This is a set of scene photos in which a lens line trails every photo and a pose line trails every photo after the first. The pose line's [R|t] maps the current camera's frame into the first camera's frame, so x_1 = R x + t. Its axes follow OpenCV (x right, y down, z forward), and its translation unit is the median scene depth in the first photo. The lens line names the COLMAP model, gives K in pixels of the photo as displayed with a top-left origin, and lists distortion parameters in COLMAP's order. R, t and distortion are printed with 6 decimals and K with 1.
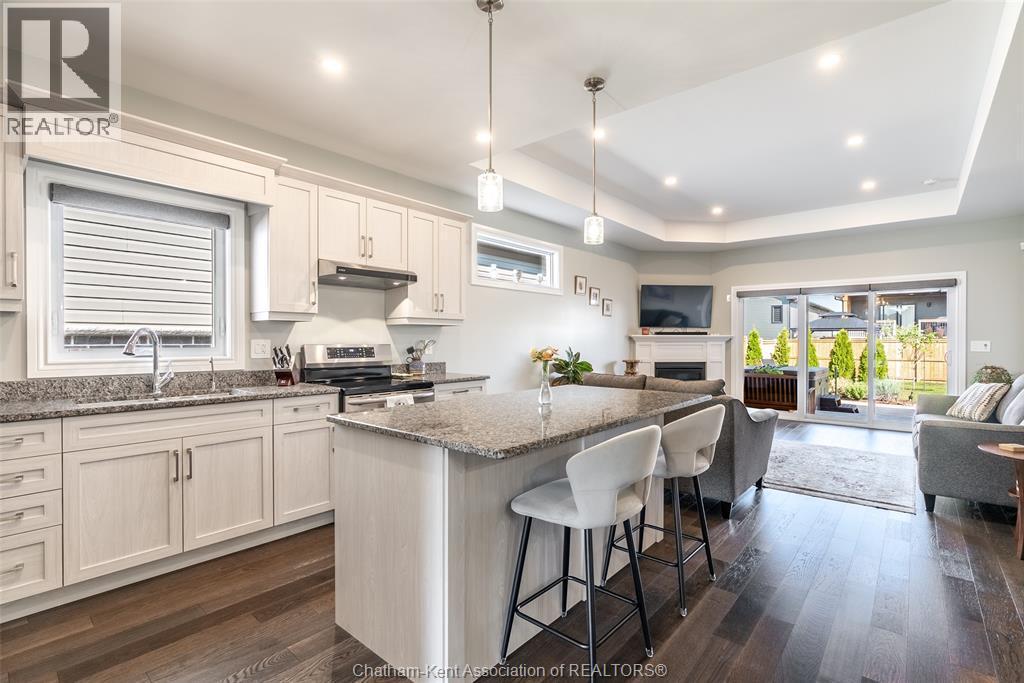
lens RADIAL K [[472.6, 0, 522.8], [0, 472.6, 343.3], [0, 0, 1]] dist [-0.000374, 0.000075]
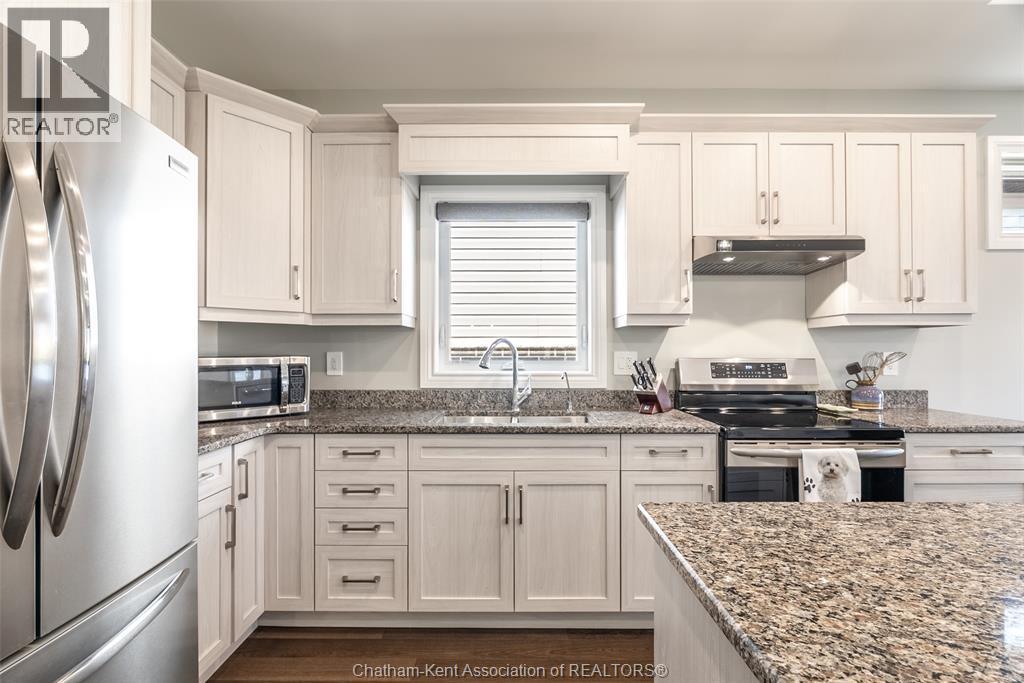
lens RADIAL K [[461.1, 0, 511.8], [0, 461.1, 347.1], [0, 0, 1]] dist [-0.008885, 0.000161]
pose [[0.636412, -0.008609, -0.771301, -0.079324], [-0.004813, 0.999874, -0.015132, -0.002547], [0.771334, 0.013342, 0.636290, 0.366216]]
